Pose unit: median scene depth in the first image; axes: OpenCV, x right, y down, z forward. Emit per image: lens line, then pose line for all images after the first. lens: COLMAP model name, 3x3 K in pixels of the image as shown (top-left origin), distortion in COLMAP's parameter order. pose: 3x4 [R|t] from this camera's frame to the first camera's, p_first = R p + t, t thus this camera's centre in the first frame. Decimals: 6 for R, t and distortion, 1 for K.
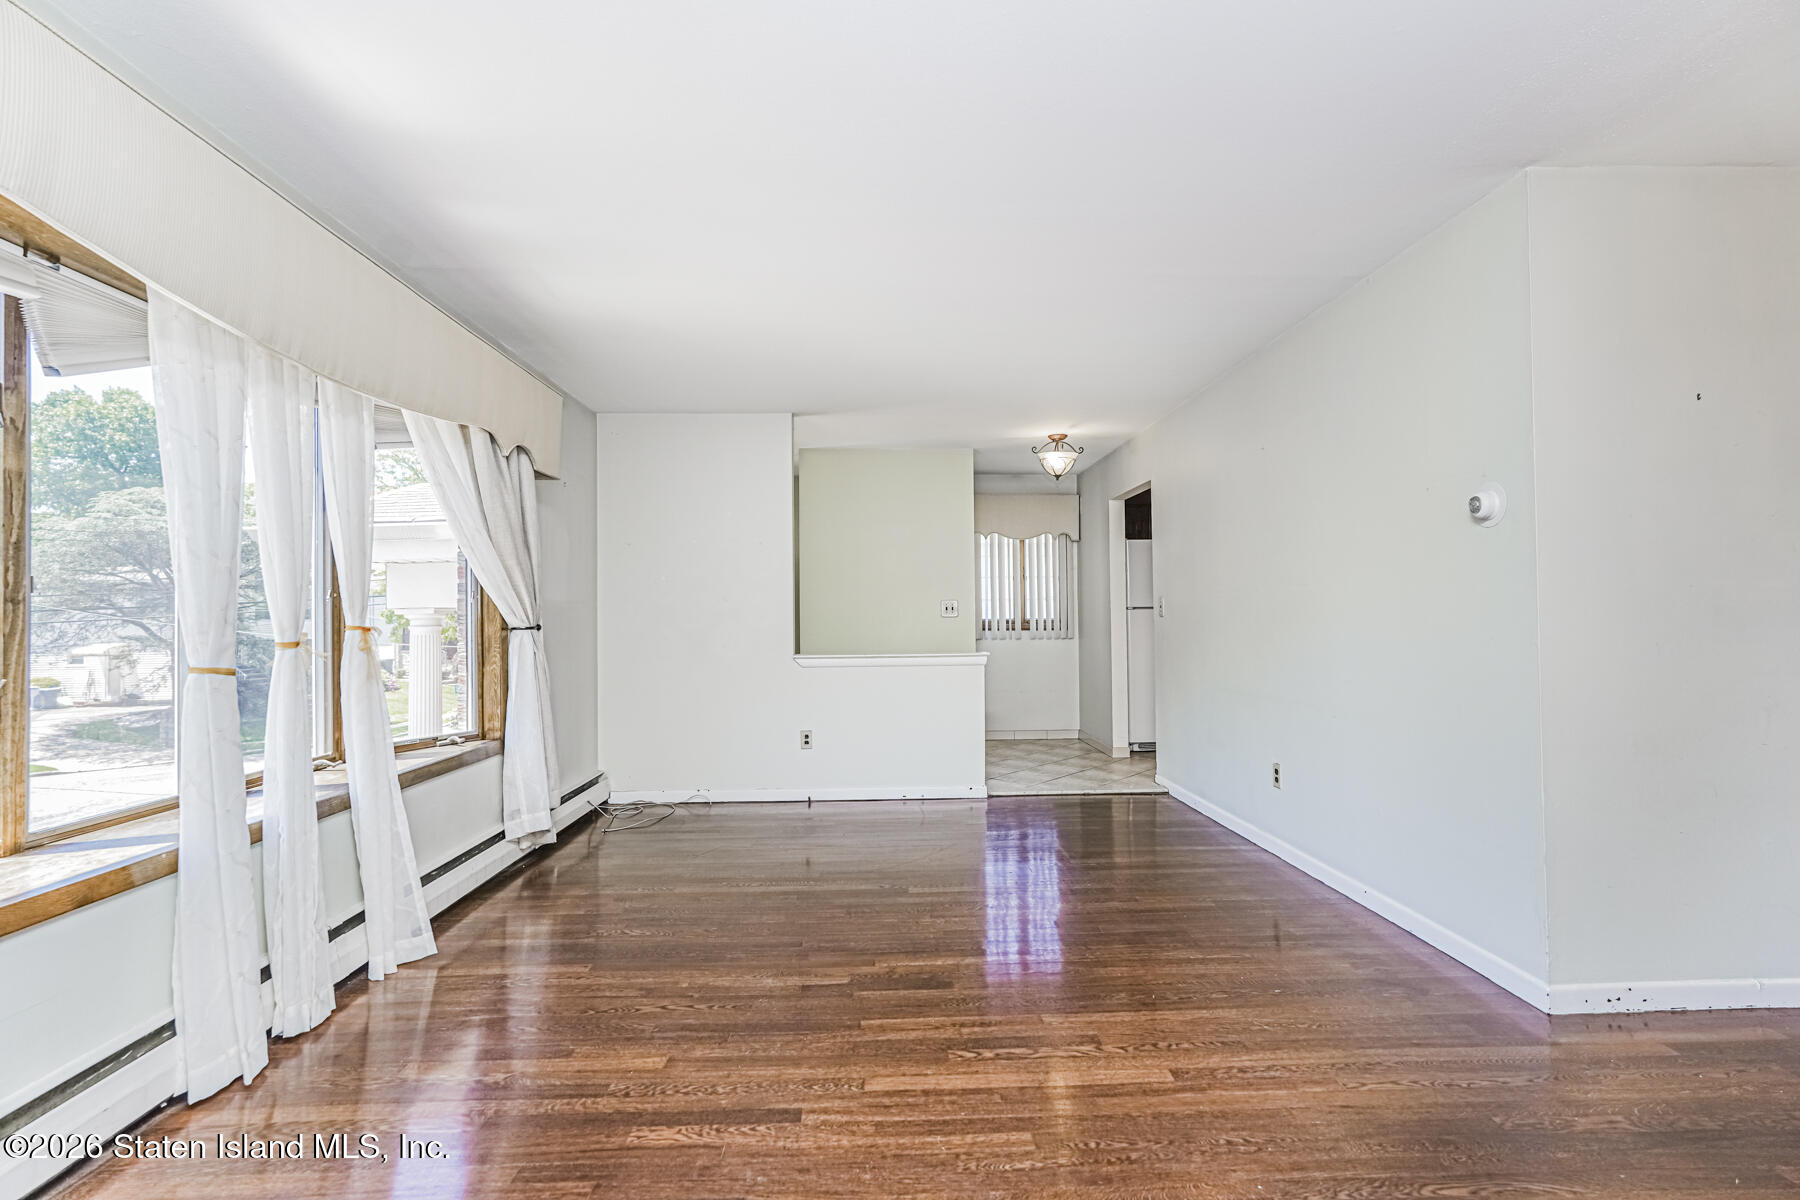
lens RADIAL K [[791.6, 0, 894.6], [0, 791.6, 604.3], [0, 0, 1]] dist [-0.013511, 0.008449]
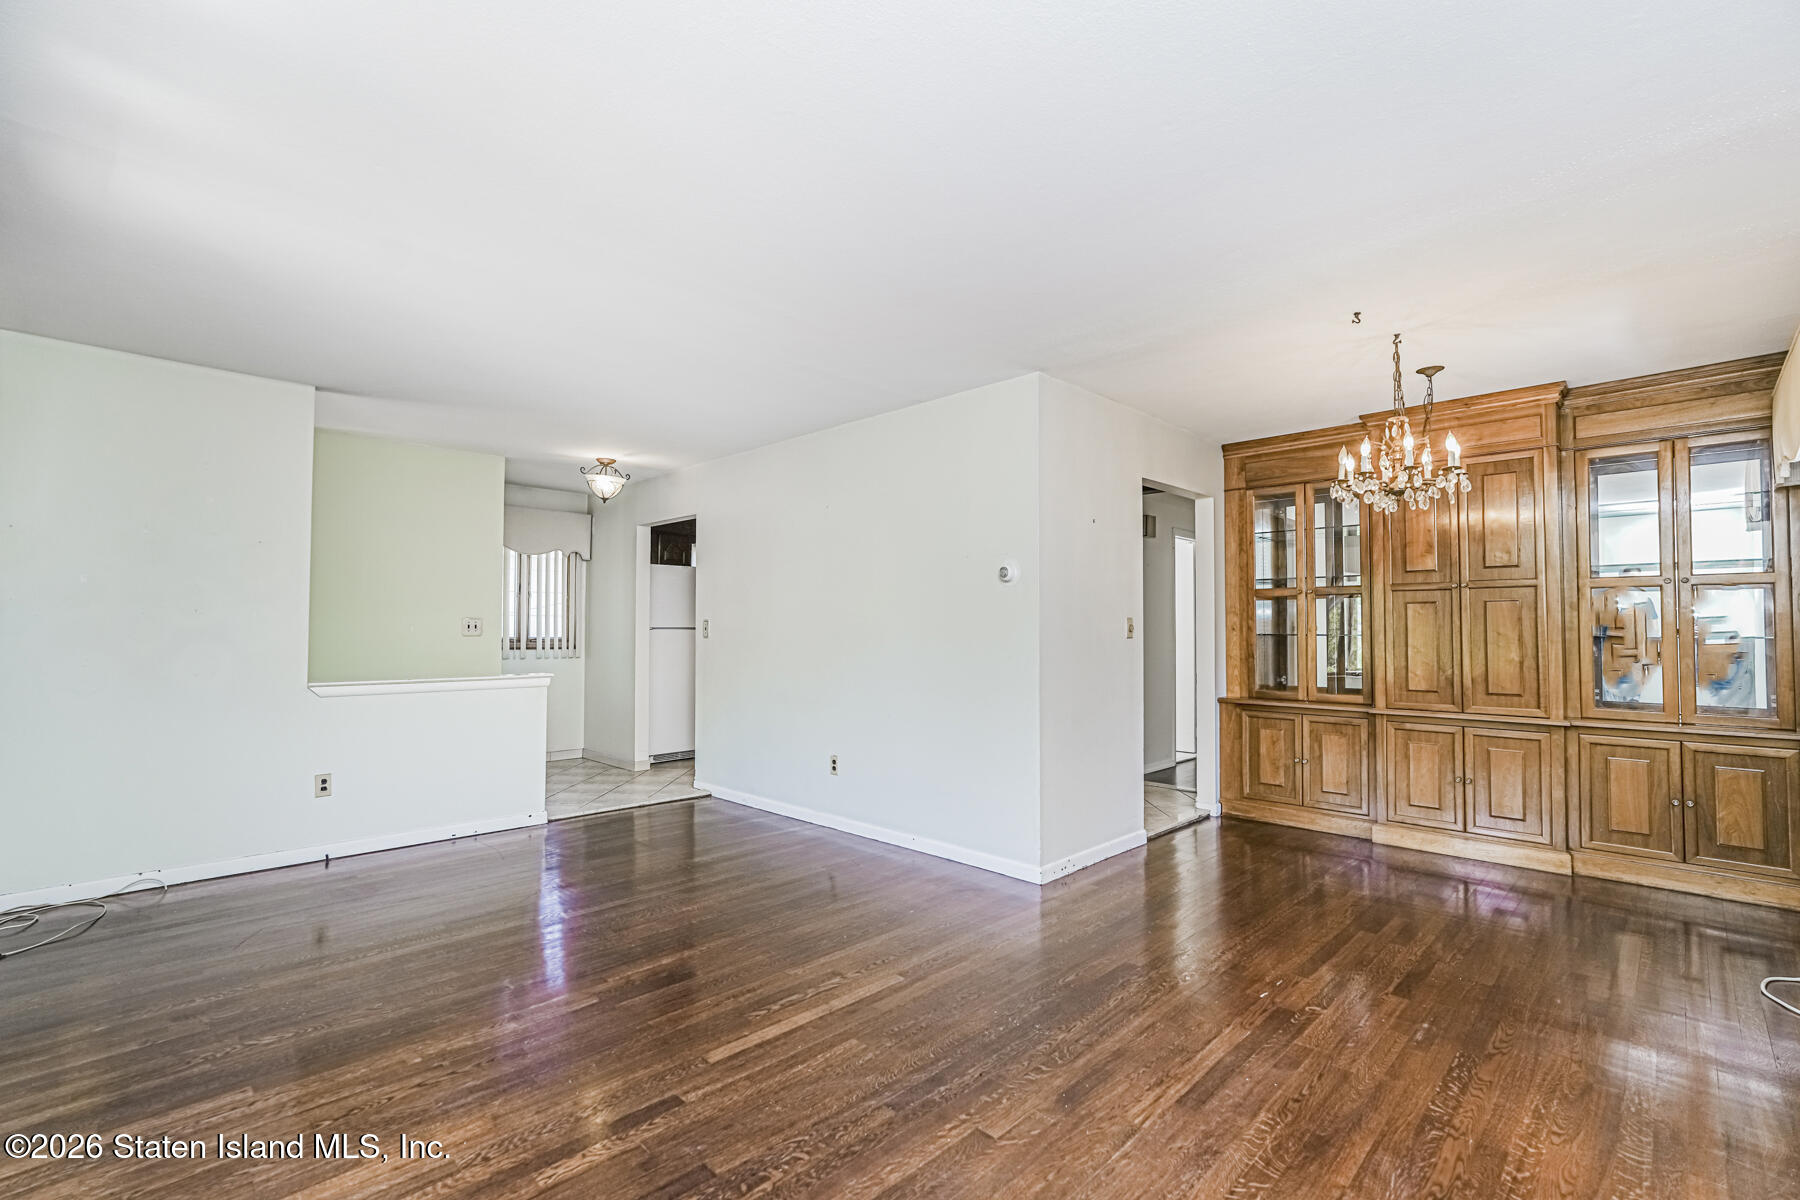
lens RADIAL K [[791.6, 0, 902.7], [0, 791.6, 596.4], [0, 0, 1]] dist [-0.013511, 0.008449]
pose [[0.729817, 0.042391, 0.682327, -0.478751], [-0.022167, 0.999018, -0.038356, -0.012419], [-0.683283, 0.012868, 0.730040, -0.018137]]
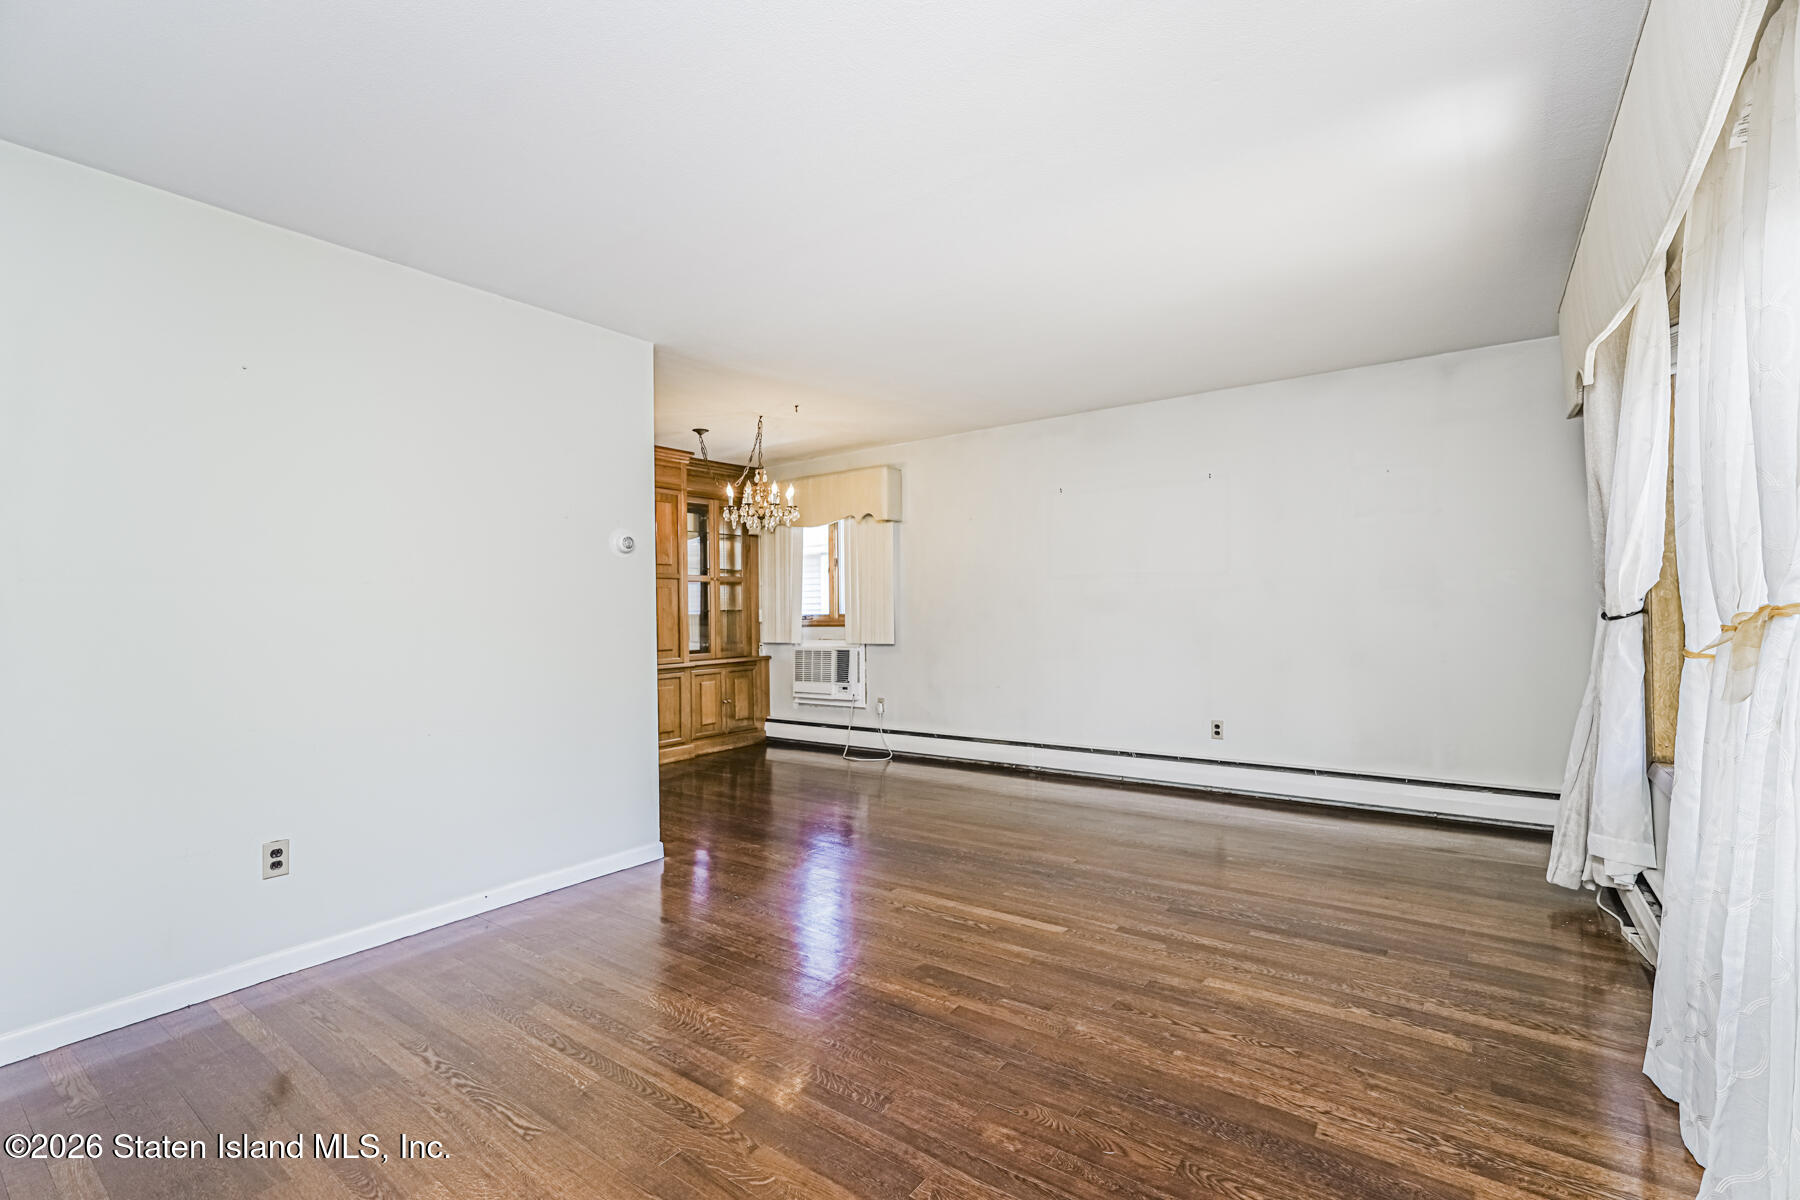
lens RADIAL K [[791.6, 0, 894.7], [0, 791.6, 601.5], [0, 0, 1]] dist [-0.013511, 0.008449]
pose [[-0.781674, 0.029098, 0.623008, -0.545905], [0.010440, 0.999382, -0.033578, 0.034653], [-0.623599, -0.019743, -0.781495, 1.785884]]
